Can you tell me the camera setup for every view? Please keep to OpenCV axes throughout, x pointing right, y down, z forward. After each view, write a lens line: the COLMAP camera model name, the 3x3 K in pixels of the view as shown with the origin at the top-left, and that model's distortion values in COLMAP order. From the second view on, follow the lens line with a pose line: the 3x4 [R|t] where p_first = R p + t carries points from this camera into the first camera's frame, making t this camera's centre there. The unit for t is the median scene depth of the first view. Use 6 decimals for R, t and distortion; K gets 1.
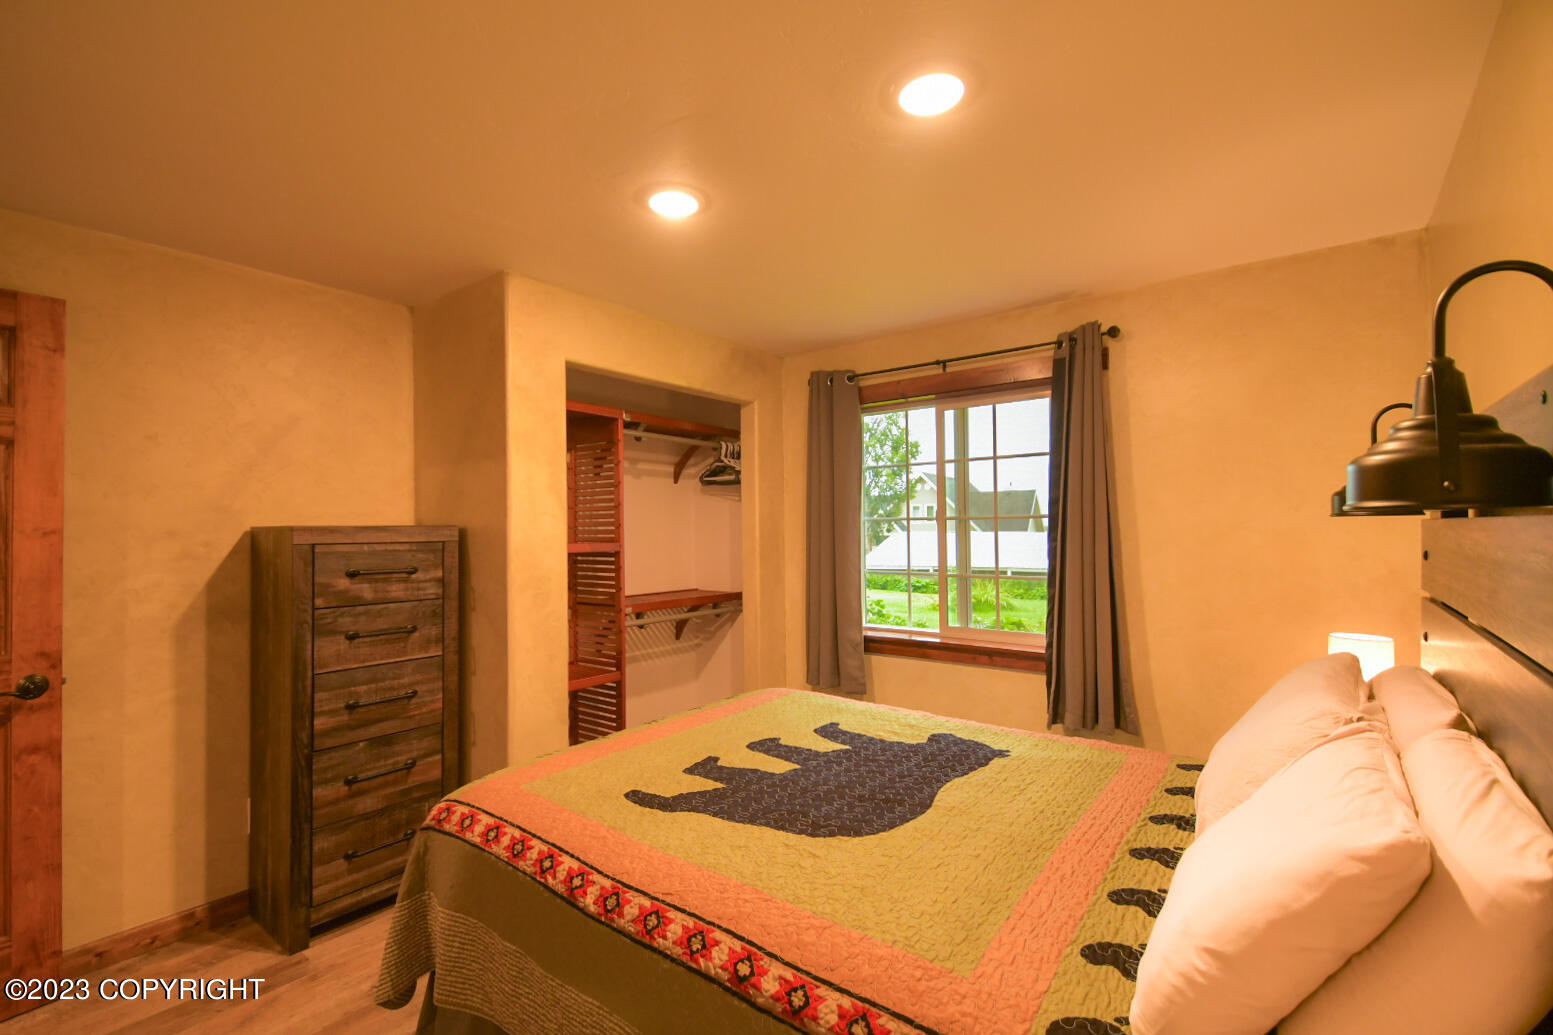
lens RADIAL K [[707.9, 0, 776.6], [0, 707.9, 520.2], [0, 0, 1]] dist [0.026653, -0.017684]
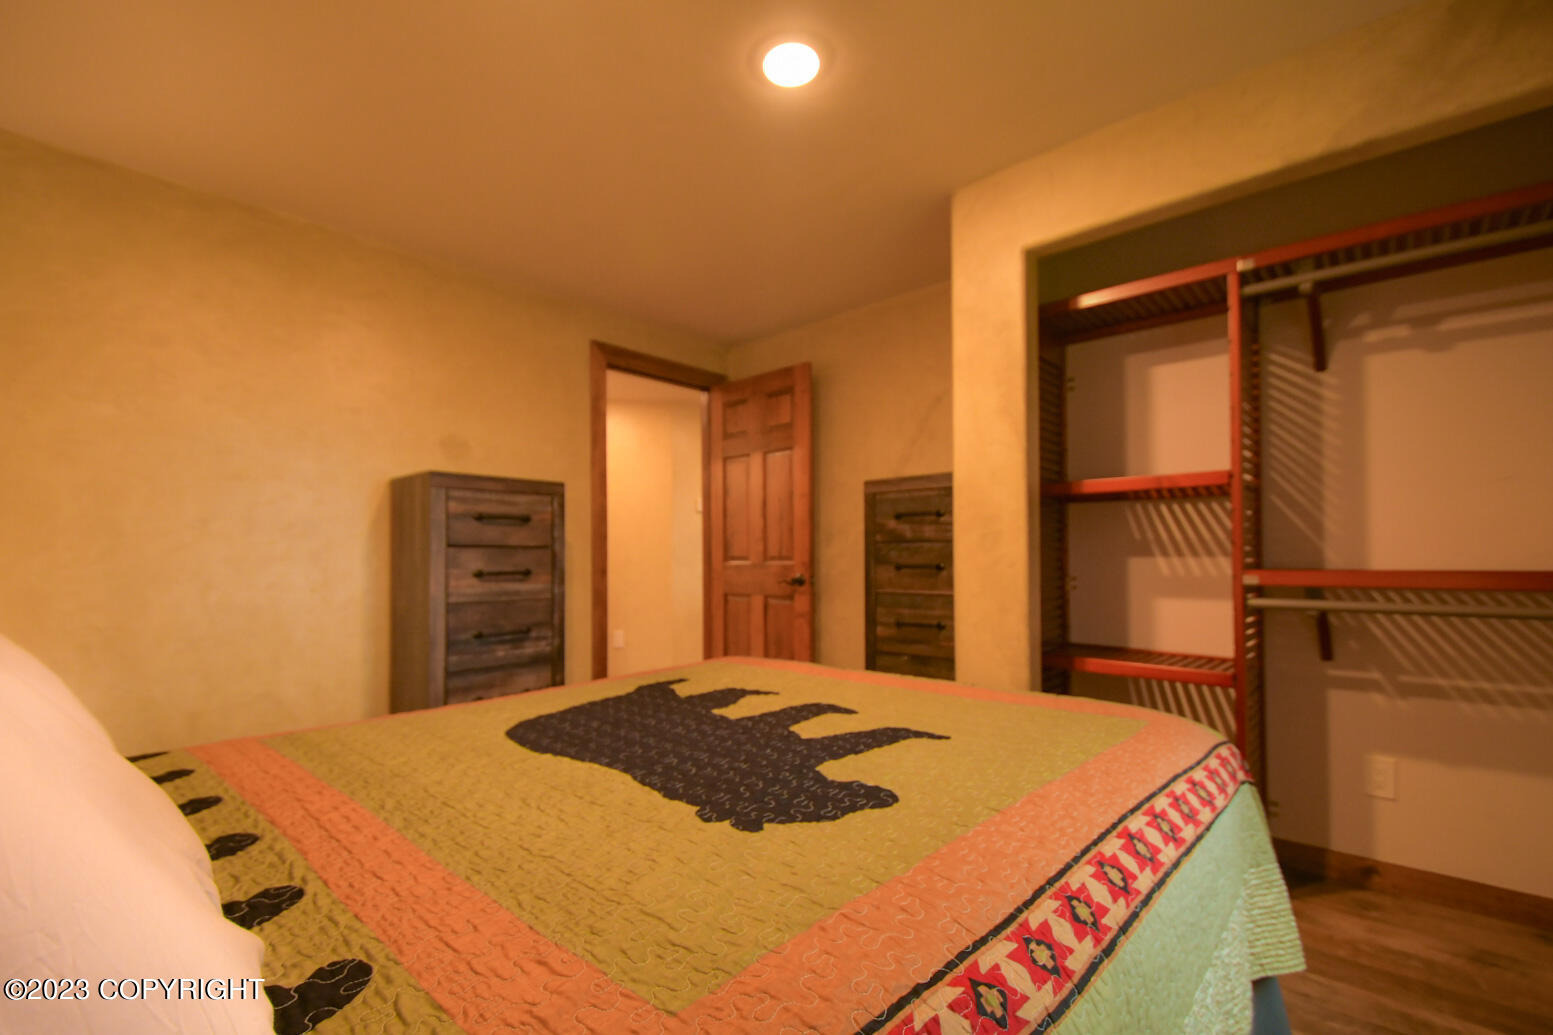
lens RADIAL K [[707.9, 0, 775.1], [0, 707.9, 573.6], [0, 0, 1]] dist [0.026653, -0.017684]
pose [[-0.112580, 0.025303, -0.993320, 0.633907], [0.013991, 0.999617, 0.023878, 0.140438], [0.993544, -0.011210, -0.112891, 0.916703]]
